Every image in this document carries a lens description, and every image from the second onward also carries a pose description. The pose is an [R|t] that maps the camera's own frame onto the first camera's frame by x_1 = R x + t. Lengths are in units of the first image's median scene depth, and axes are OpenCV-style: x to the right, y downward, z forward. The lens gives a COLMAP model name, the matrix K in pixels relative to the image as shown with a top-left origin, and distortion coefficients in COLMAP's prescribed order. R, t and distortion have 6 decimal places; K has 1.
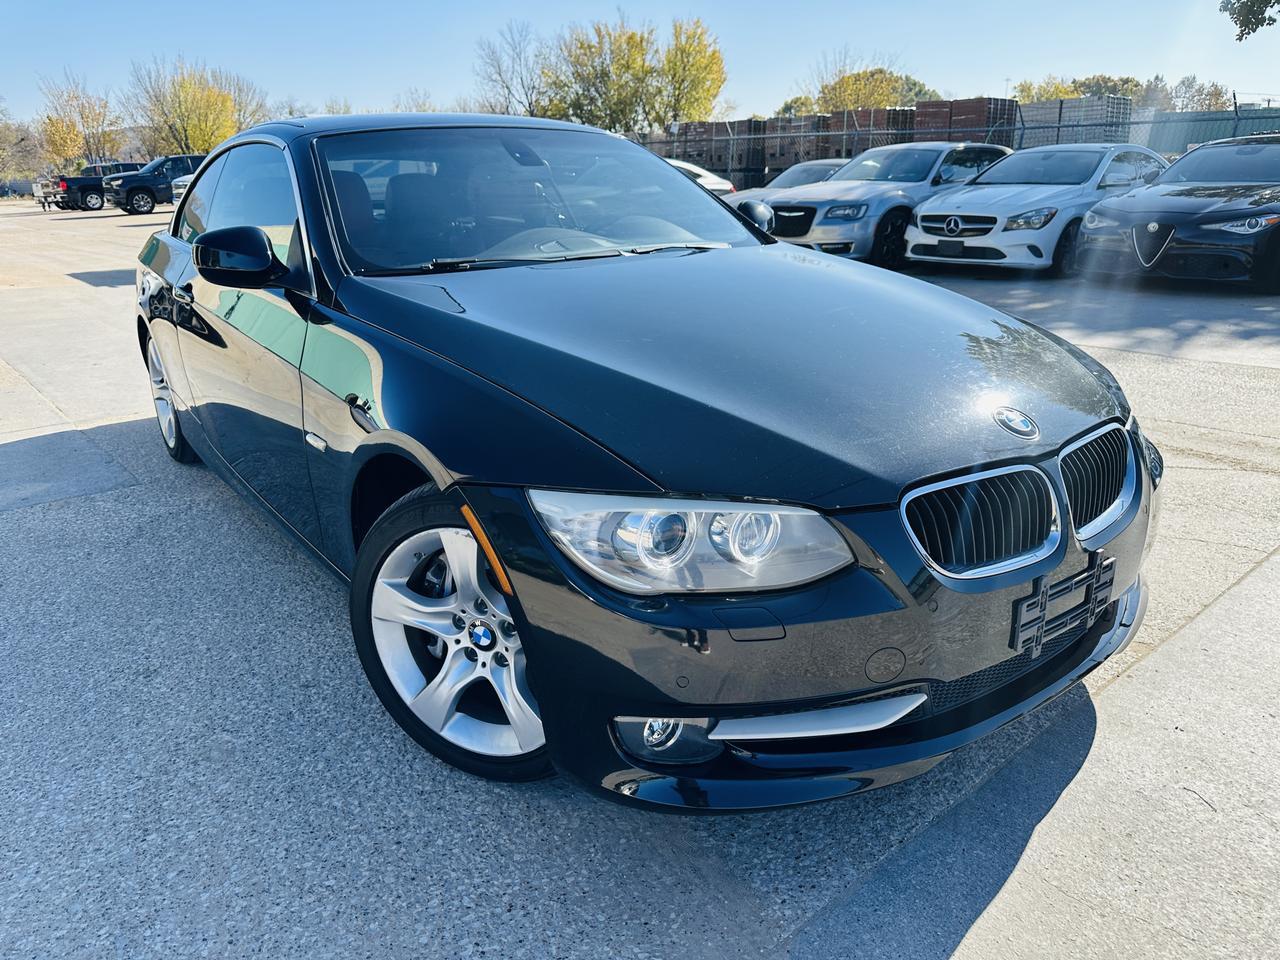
lens RADIAL K [[903.6, 0, 630.8], [0, 903.6, 511.6], [0, 0, 1]] dist [-0.006804, -0.004018]
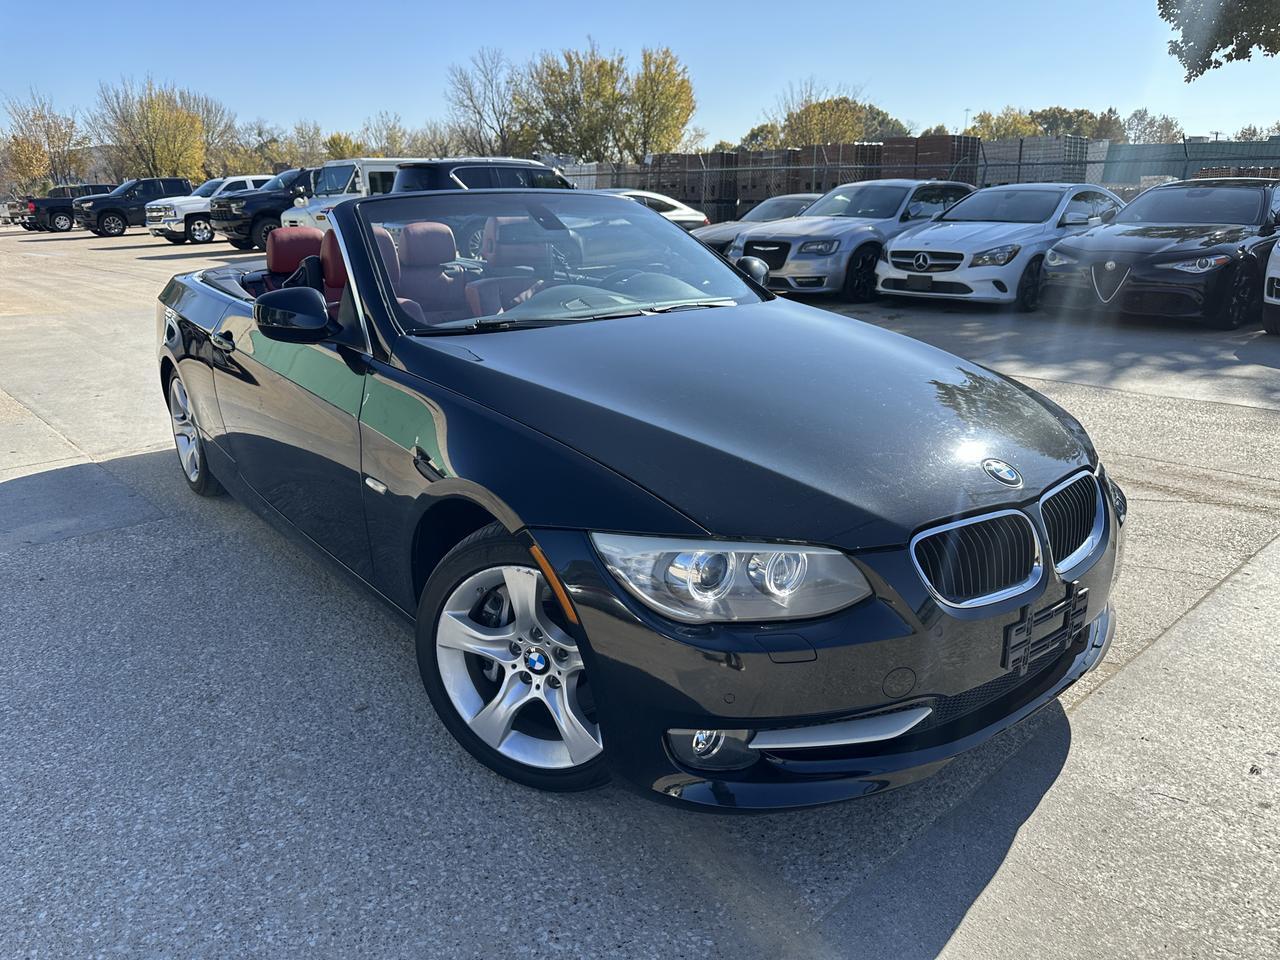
lens RADIAL K [[919.1, 0, 638.7], [0, 919.1, 503.1], [0, 0, 1]] dist [-0.007096, -0.003319]
pose [[0.998889, 0.000362, 0.047116, -0.082149], [0.001262, 0.999406, -0.034443, -0.016216], [-0.047101, 0.034464, 0.998295, -0.132154]]
